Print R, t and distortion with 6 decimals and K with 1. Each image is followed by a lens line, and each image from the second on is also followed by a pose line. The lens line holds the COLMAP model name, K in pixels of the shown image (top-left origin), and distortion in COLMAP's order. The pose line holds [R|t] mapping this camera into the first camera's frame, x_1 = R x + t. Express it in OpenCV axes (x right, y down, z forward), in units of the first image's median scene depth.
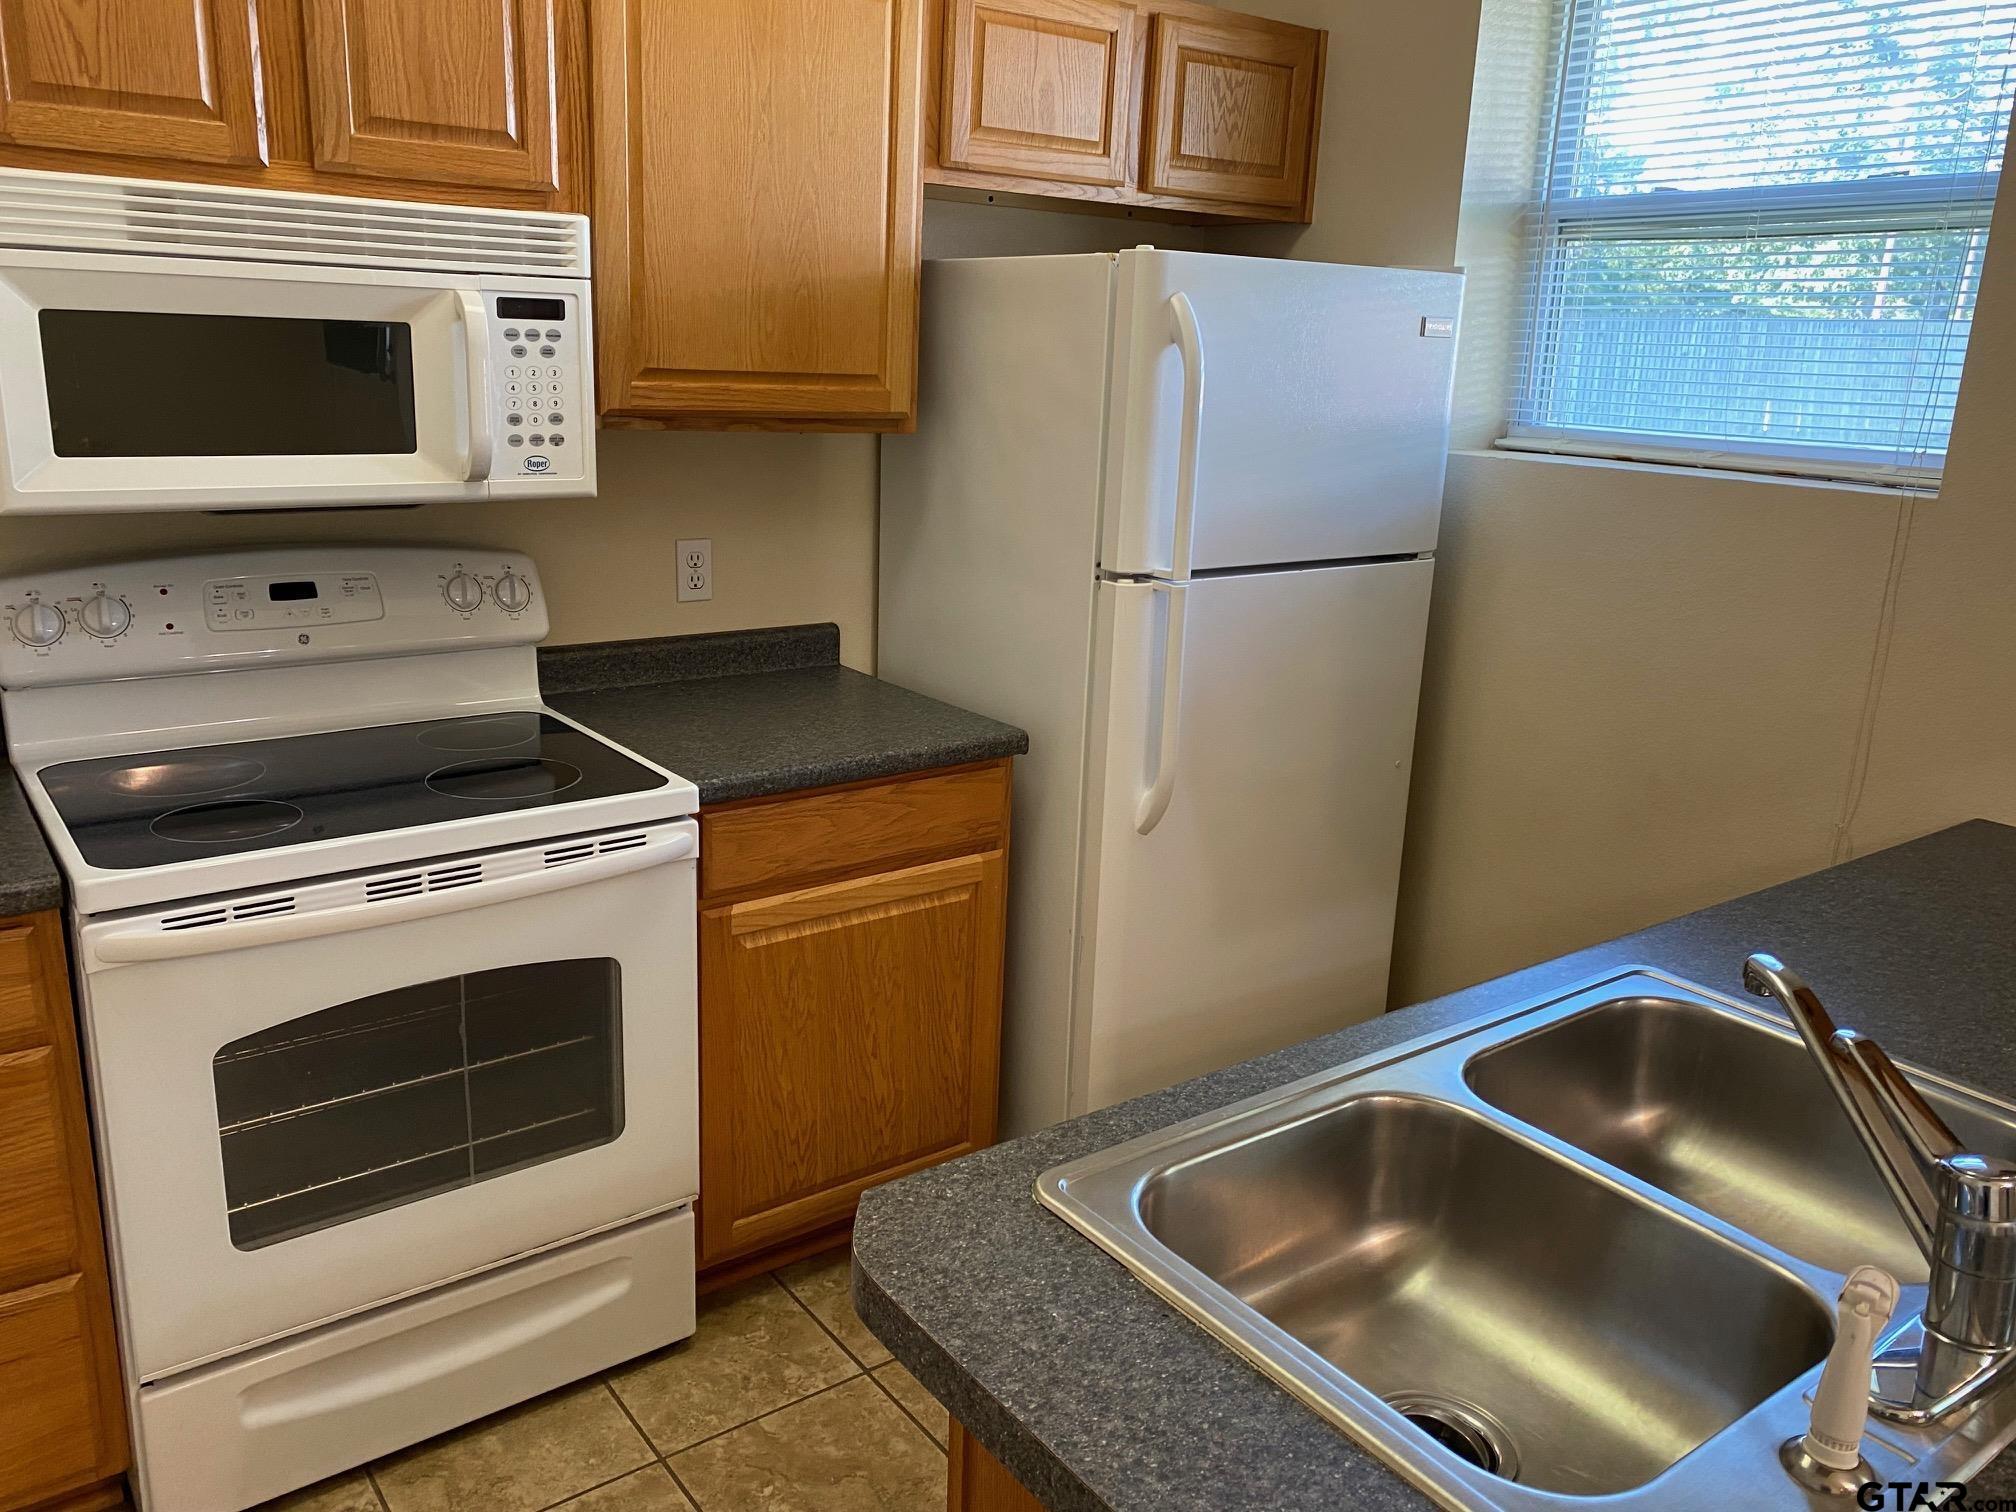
lens RADIAL K [[1549.3, 0, 1003.9], [0, 1549.3, 748.1], [0, 0, 1]] dist [0.008973, -0.008710]
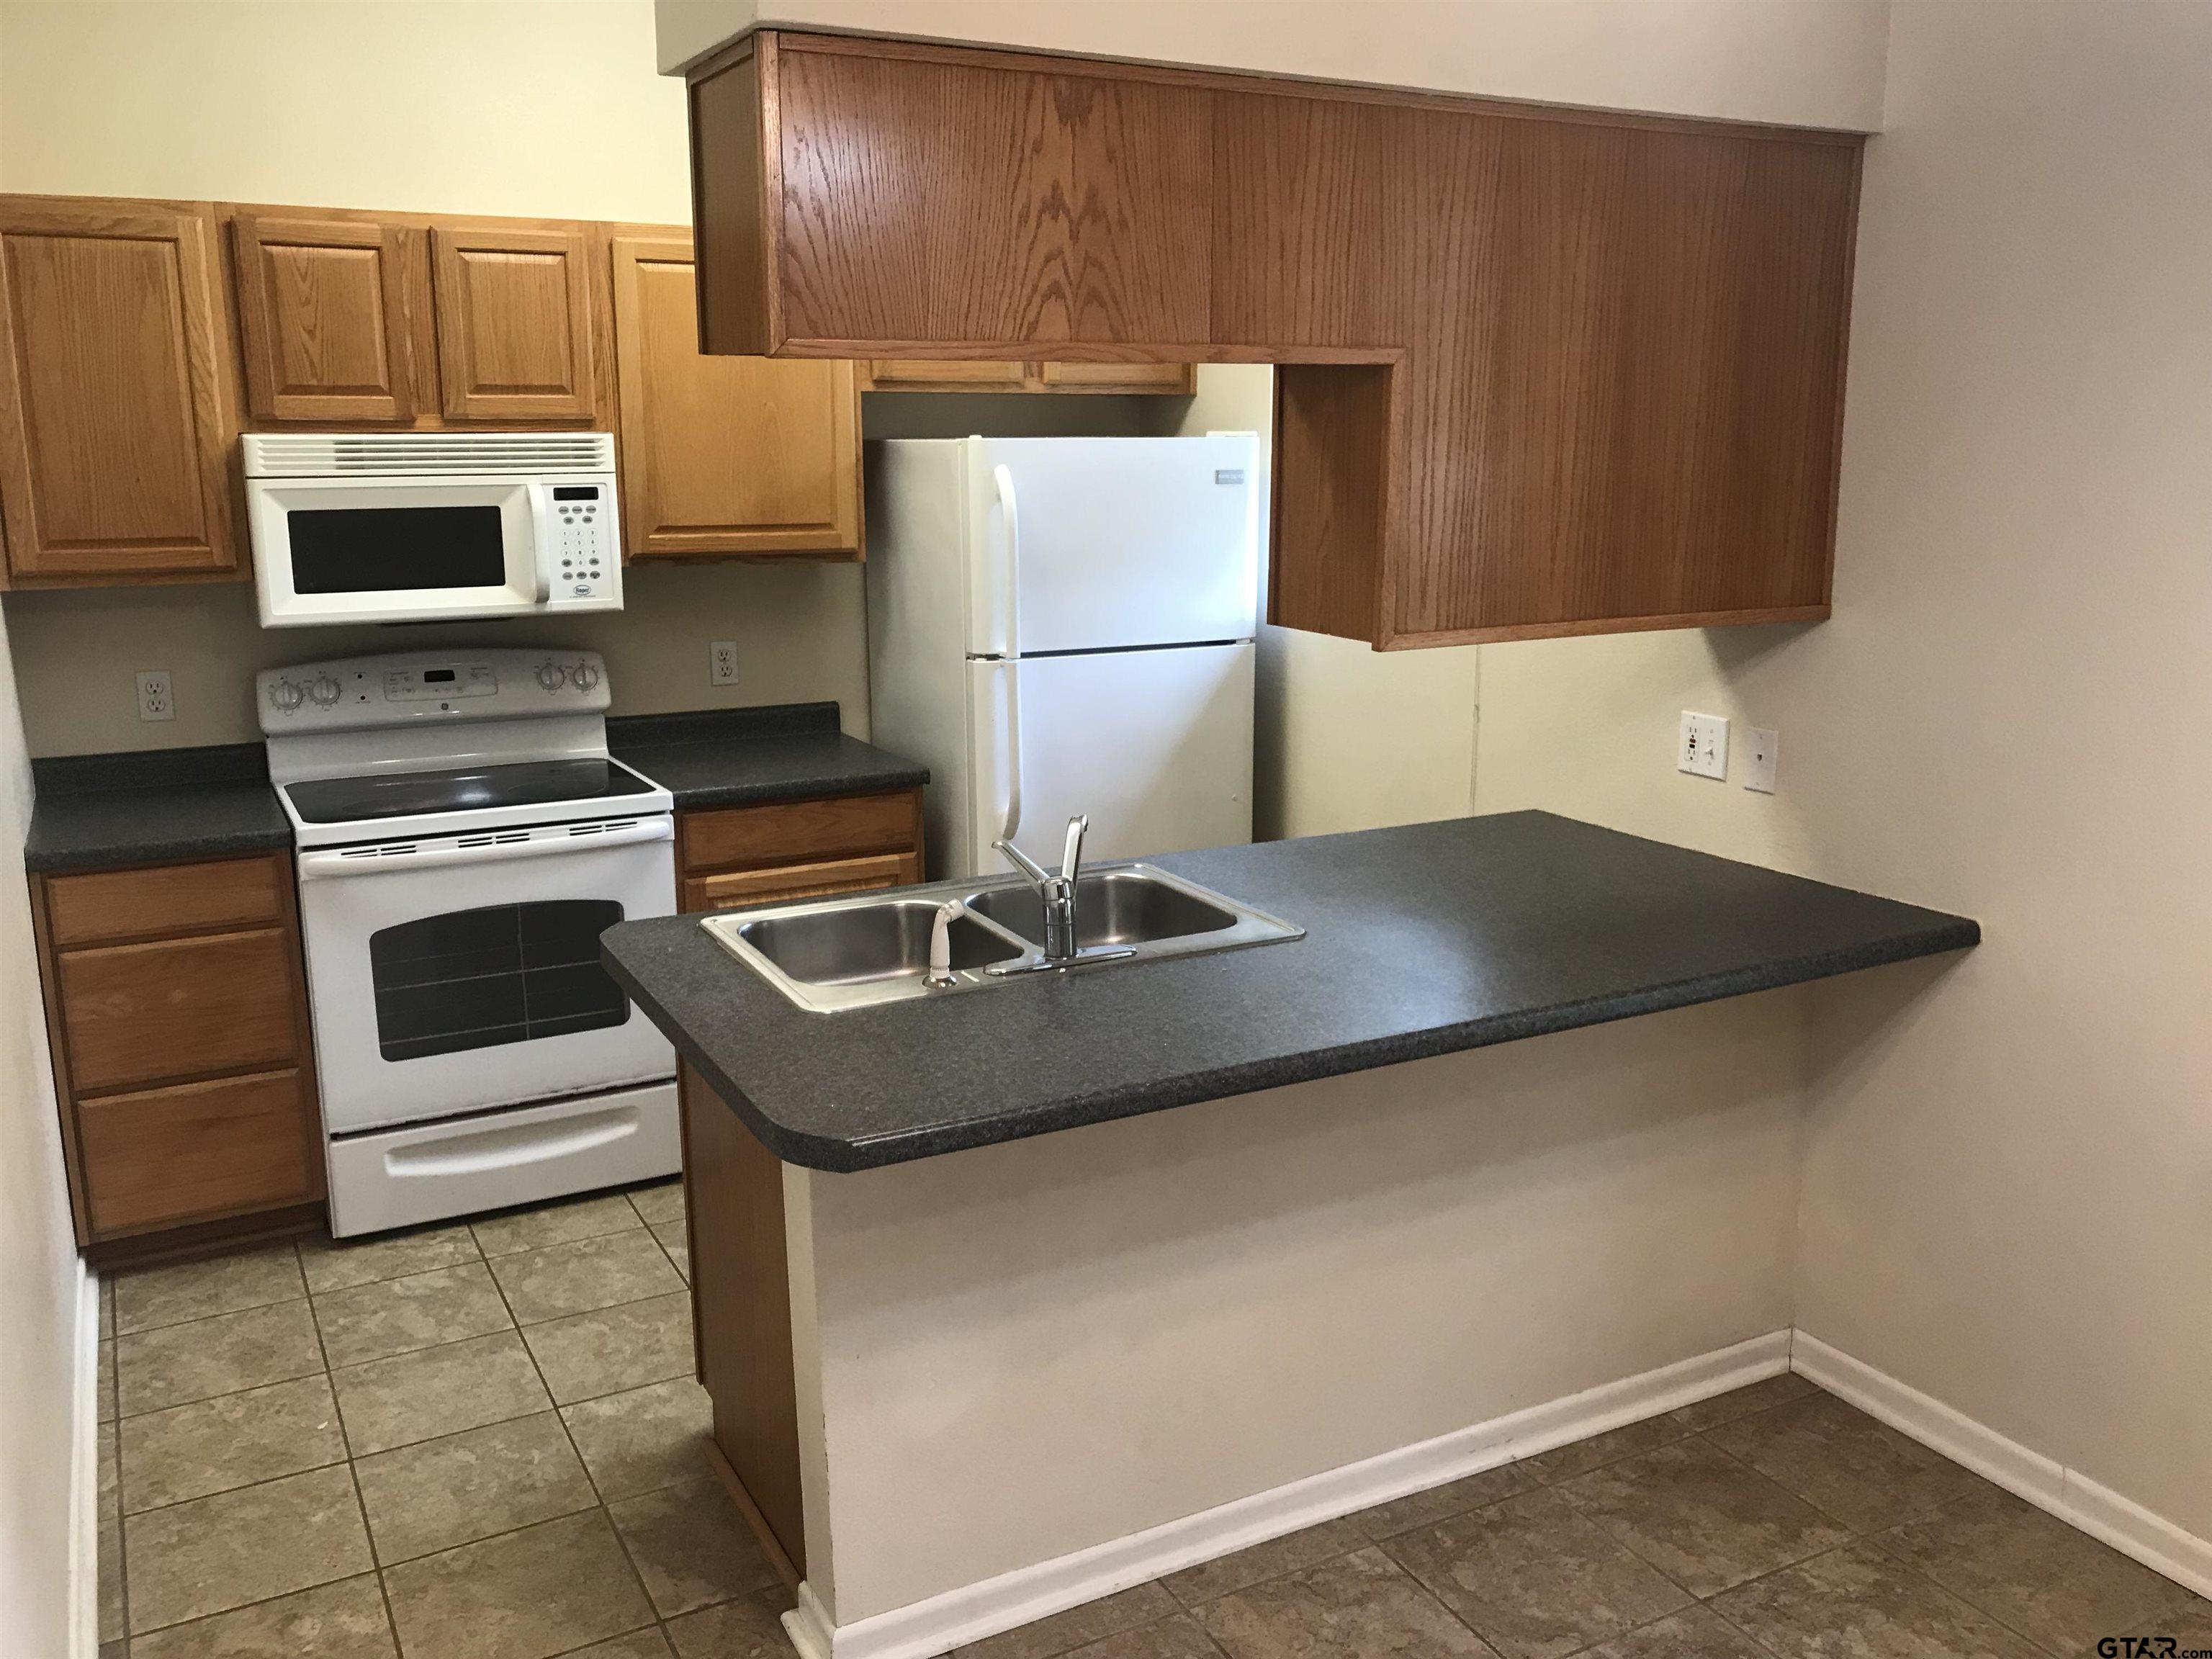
lens RADIAL K [[1813.5, 0, 1130.5], [0, 1813.5, 829.0], [0, 0, 1]] dist [-0.015365, -0.015568]
pose [[0.989849, -0.008041, -0.141892, 0.513405], [0.001322, 0.998876, -0.047382, 0.147228], [0.142114, 0.046714, 0.988747, -0.729905]]
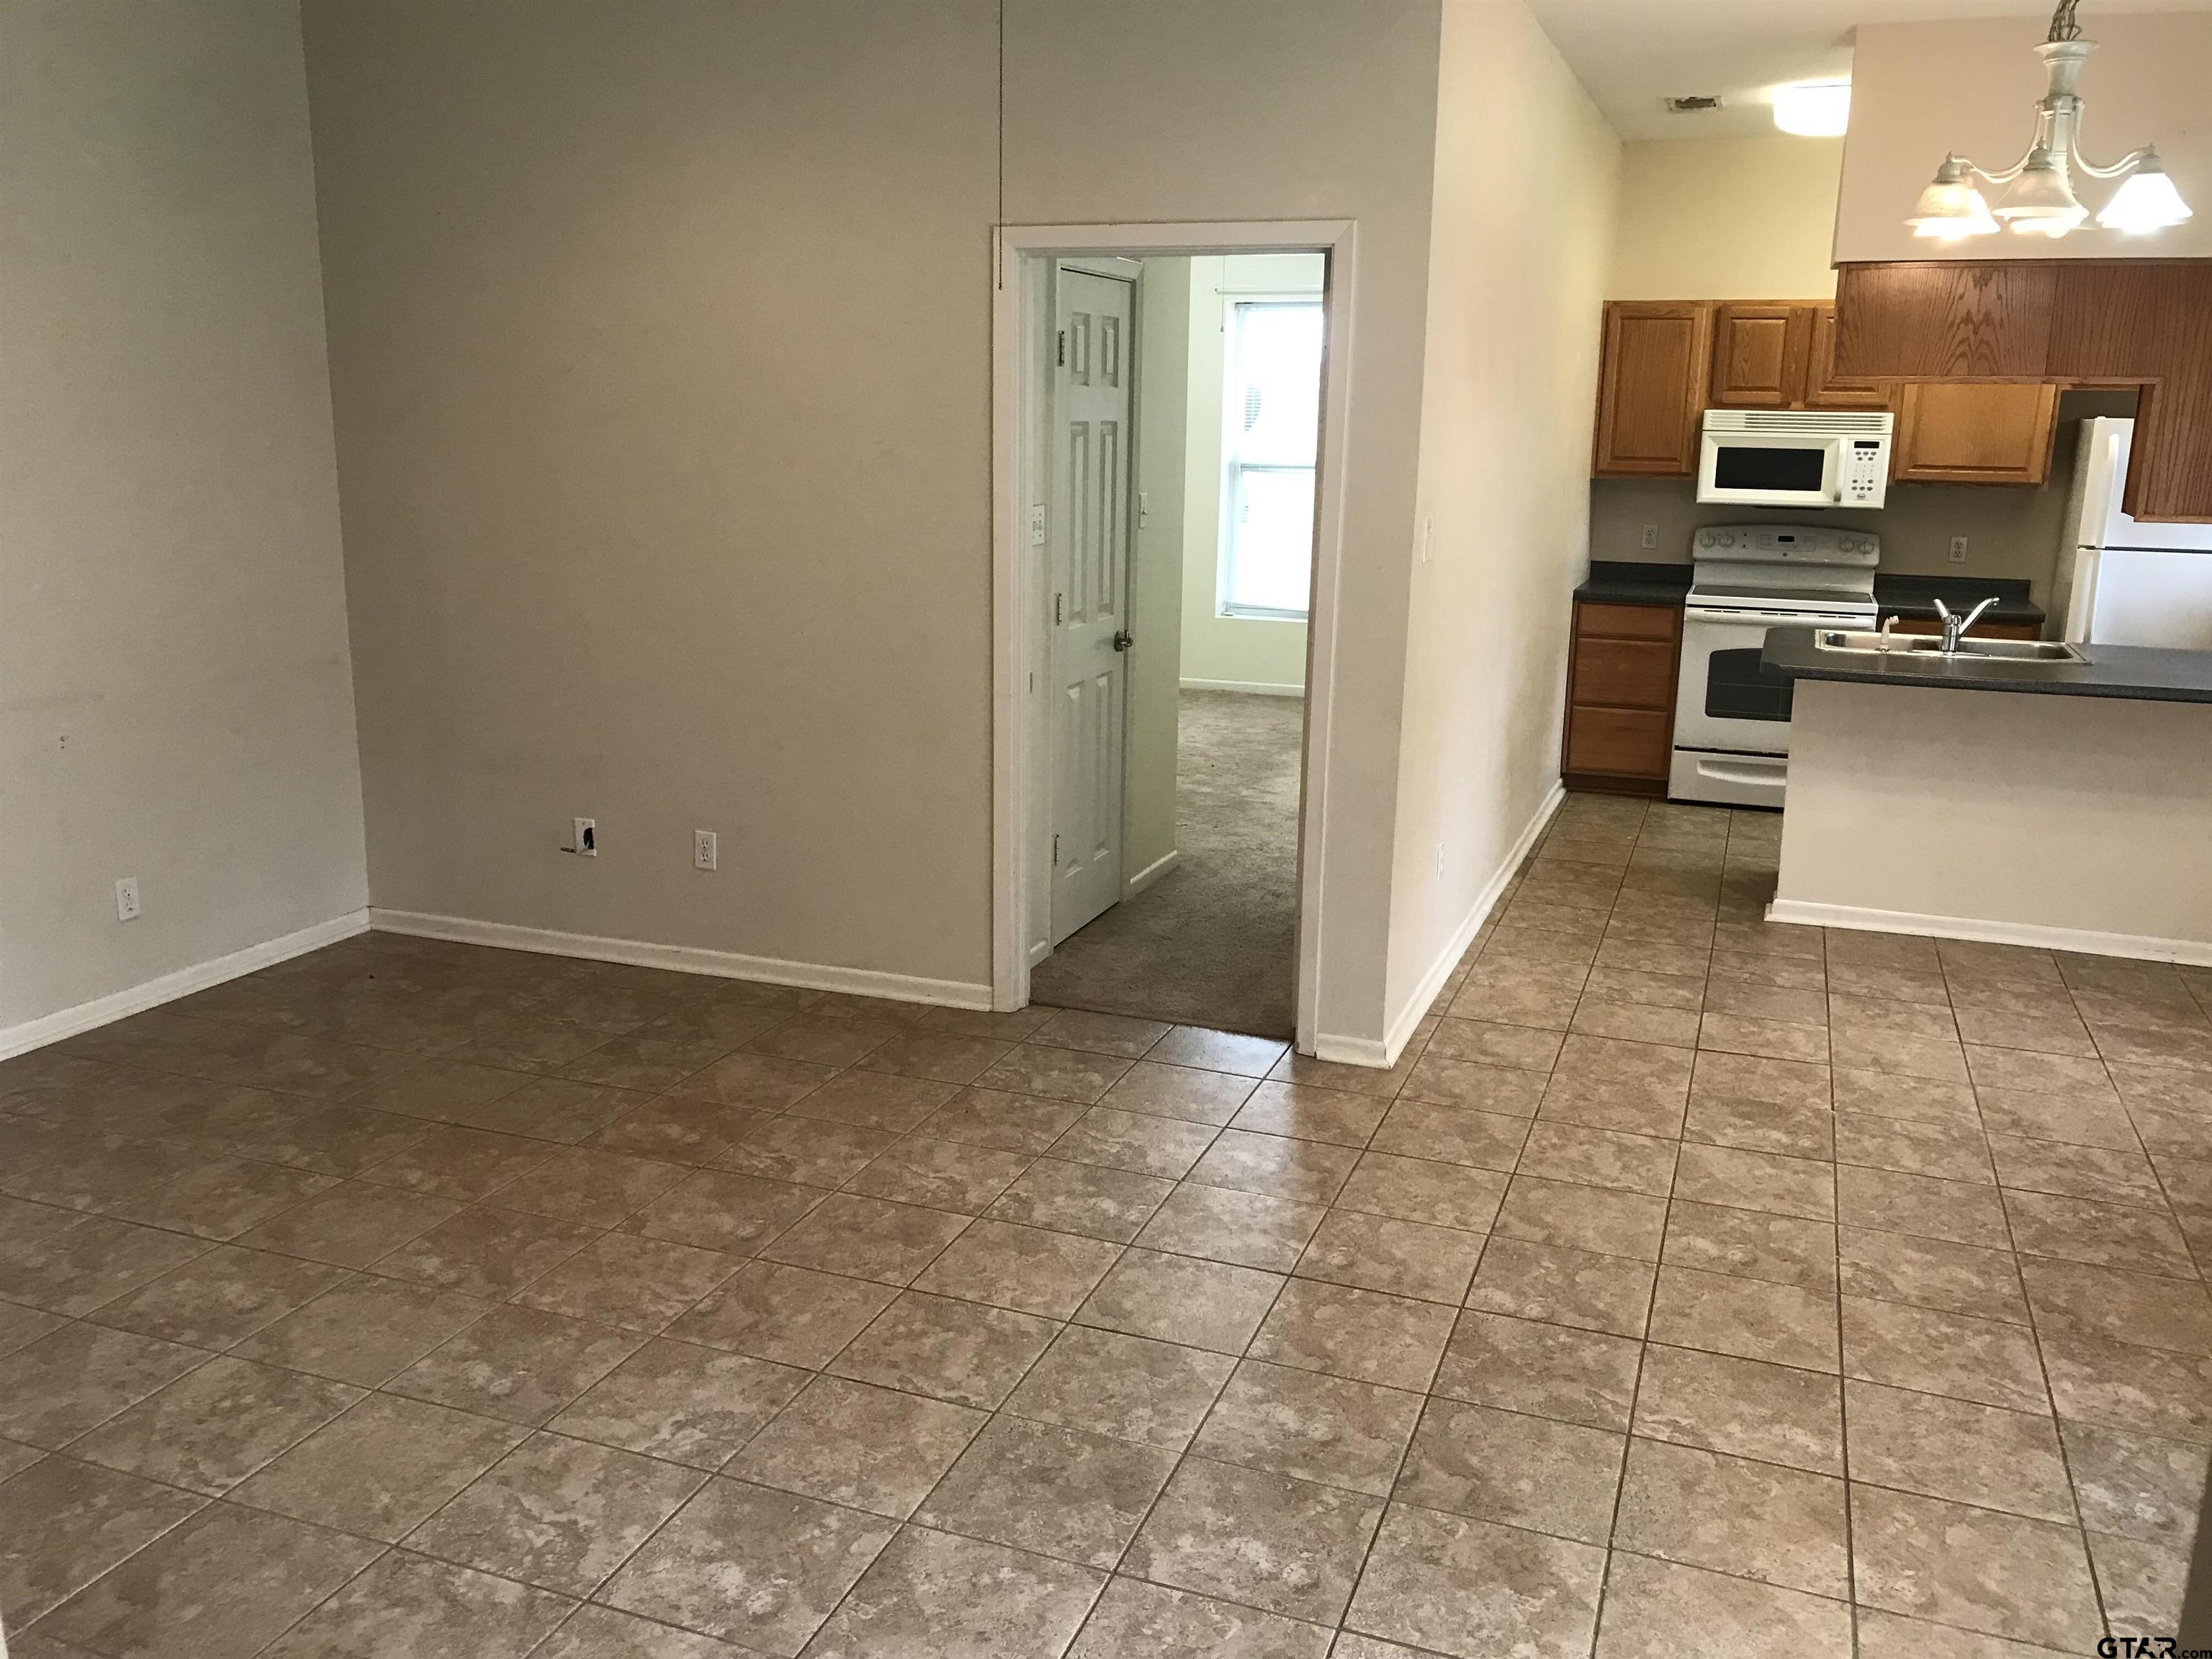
lens RADIAL K [[1842.7, 0, 1106.0], [0, 1842.7, 829.5], [0, 0, 1]] dist [0.025805, -0.017374]
pose [[0.541991, 0.162468, -0.824530, 1.963484], [-0.213426, 0.975578, 0.051939, 0.569474], [0.812832, 0.147825, 0.563429, -2.097828]]
